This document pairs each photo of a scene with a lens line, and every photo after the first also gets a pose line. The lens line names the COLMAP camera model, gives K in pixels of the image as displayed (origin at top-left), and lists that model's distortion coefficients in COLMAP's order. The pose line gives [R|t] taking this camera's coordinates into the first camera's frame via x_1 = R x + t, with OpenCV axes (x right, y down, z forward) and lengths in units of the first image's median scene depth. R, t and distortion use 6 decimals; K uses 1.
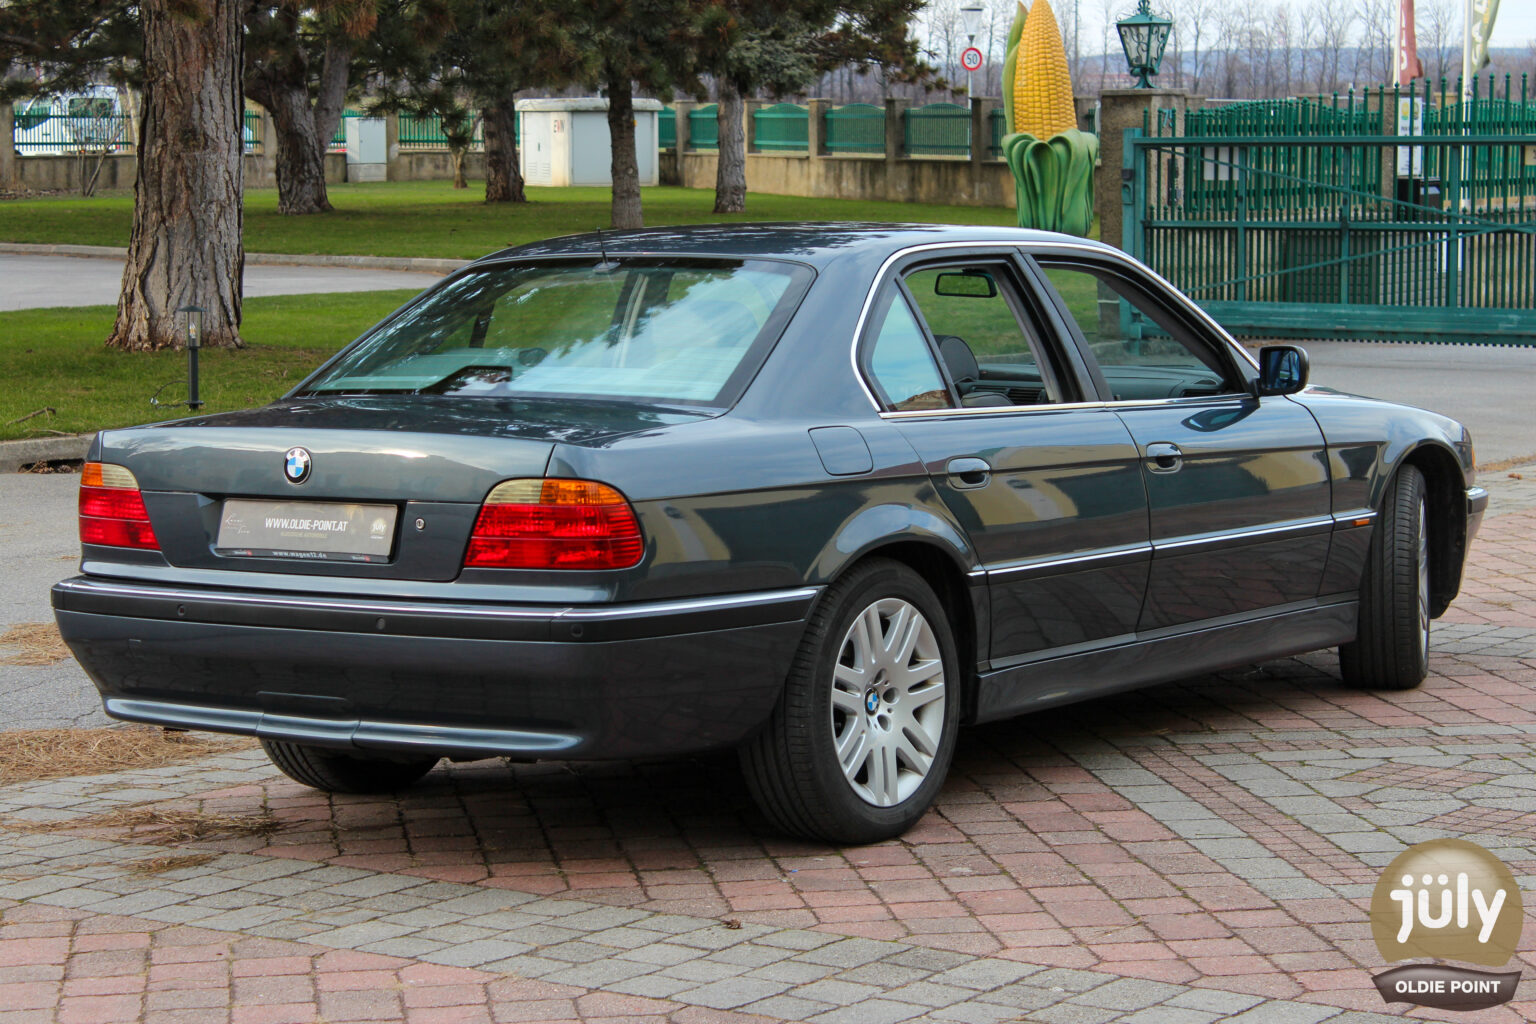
lens RADIAL K [[3639.9, 0, 772.7], [0, 3639.9, 527.5], [0, 0, 1]] dist [0.076463, 0.000000]
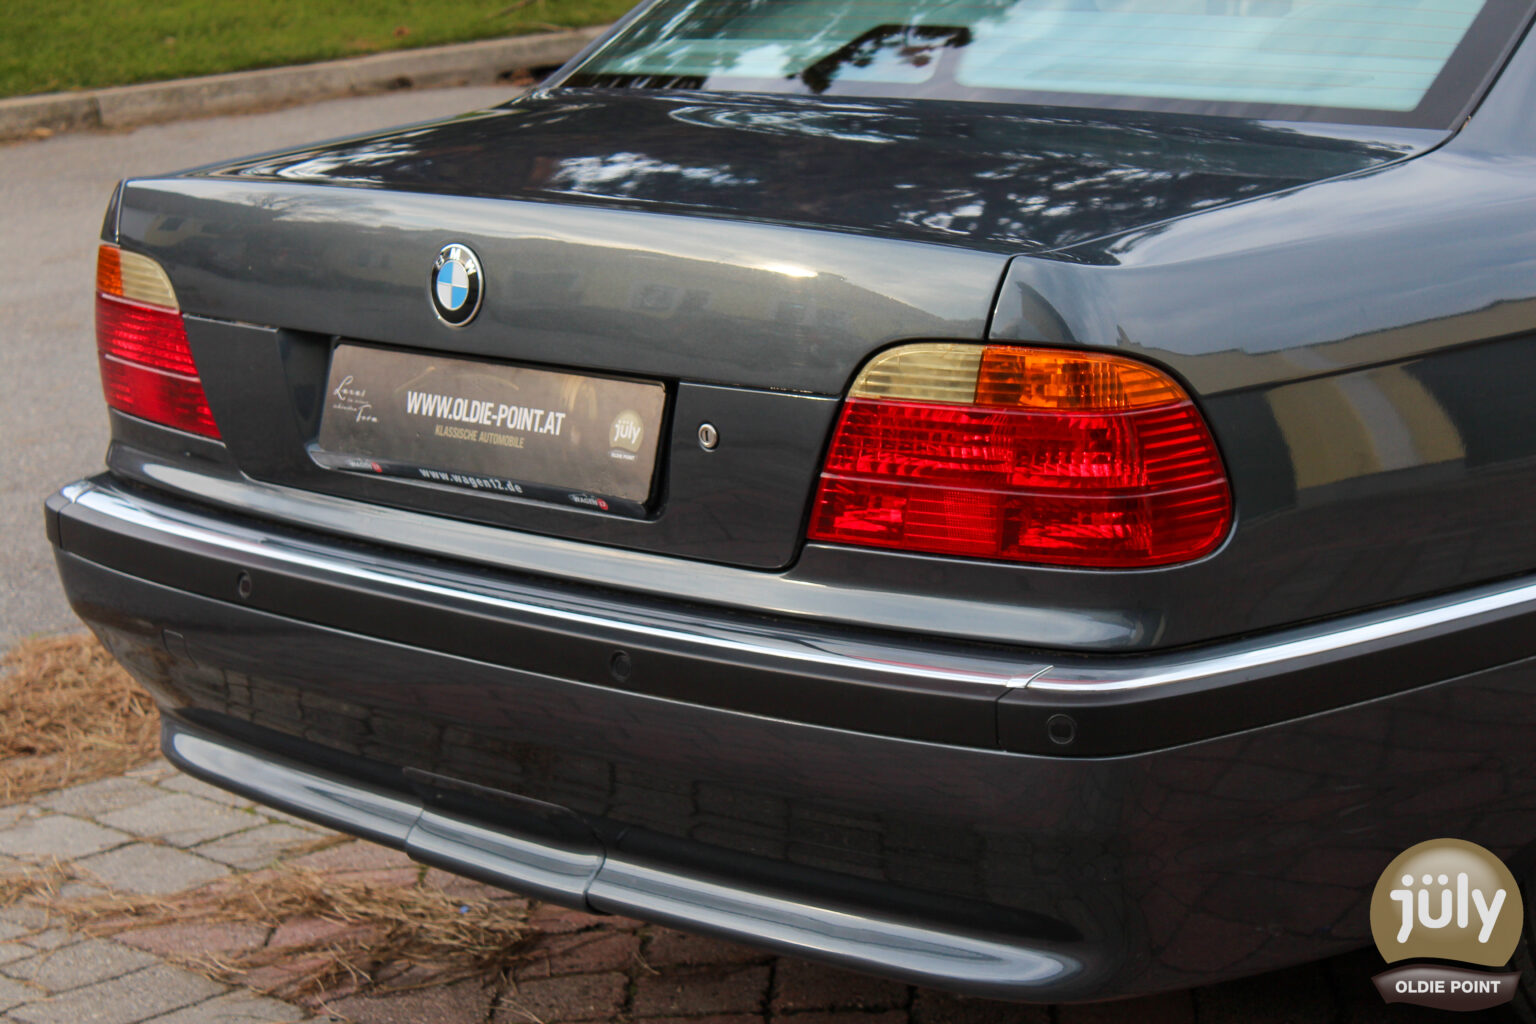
lens RADIAL K [[3639.9, 0, 770.8], [0, 3639.9, 519.1], [0, 0, 1]] dist [0.076463, 0.000000]
pose [[0.980911, 0.009274, -0.194238, -0.006817], [0.015712, 0.991816, 0.126703, -0.044045], [0.193824, -0.127336, 0.972737, 0.573470]]
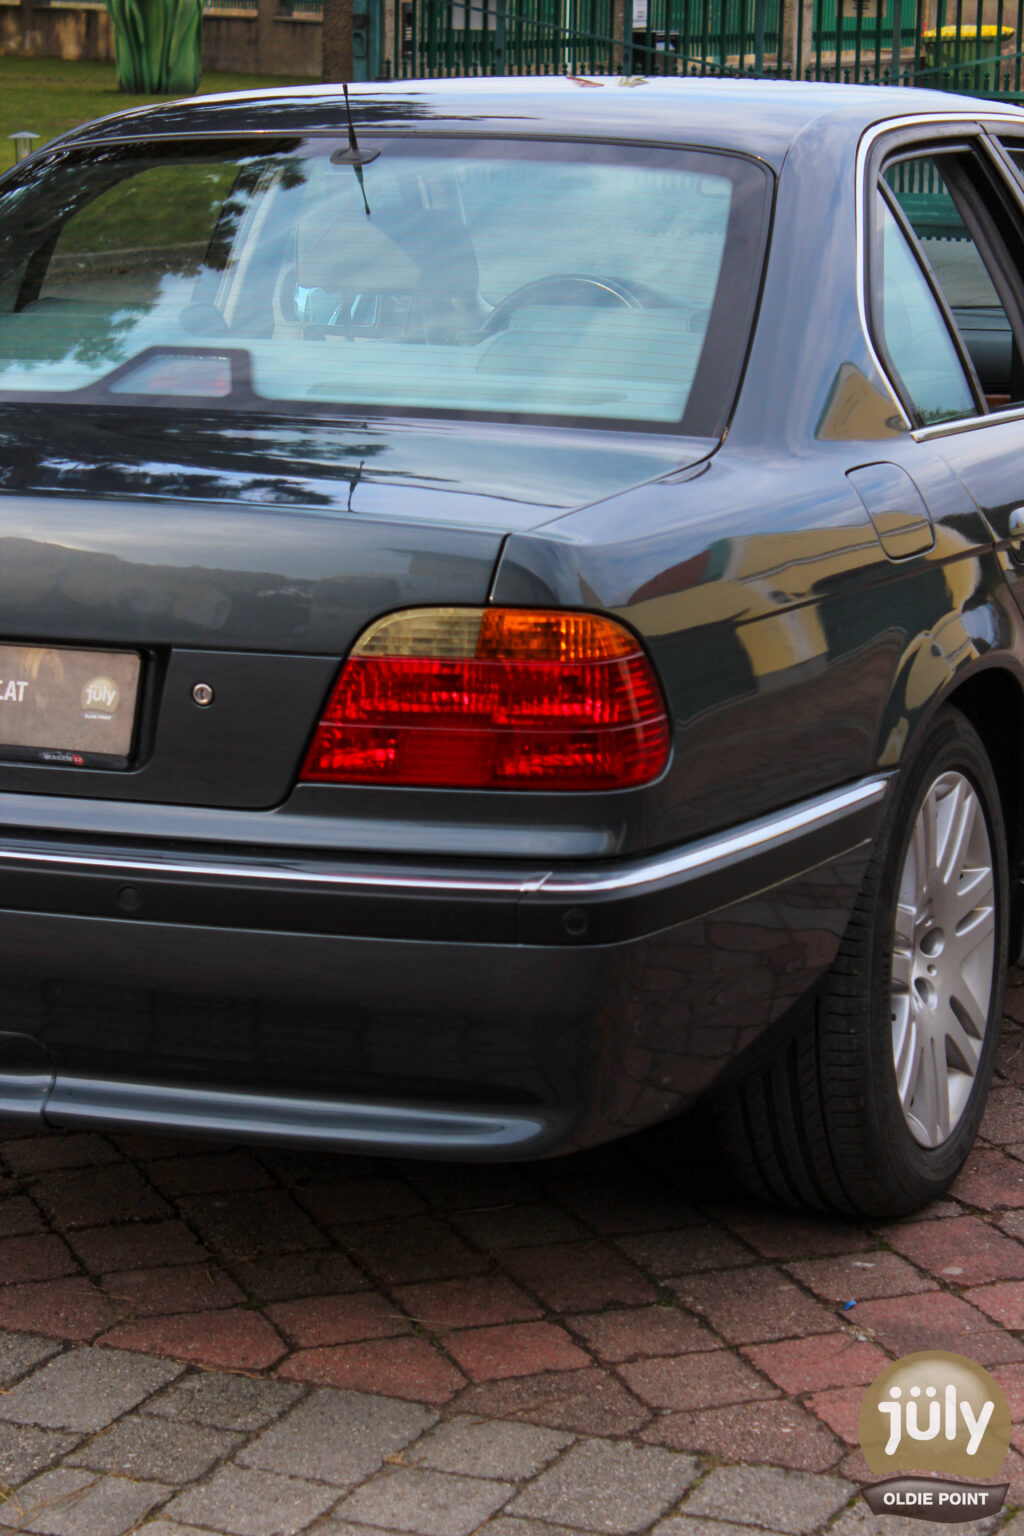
lens RADIAL K [[3639.9, 0, 501.8], [0, 3639.9, 765.0], [0, 0, 1]] dist [0.076463, 0.000000]
pose [[0.978542, -0.026203, 0.204375, -0.154308], [0.005096, 0.994655, 0.103128, -0.040885], [-0.205985, -0.099873, 0.973445, 0.501611]]
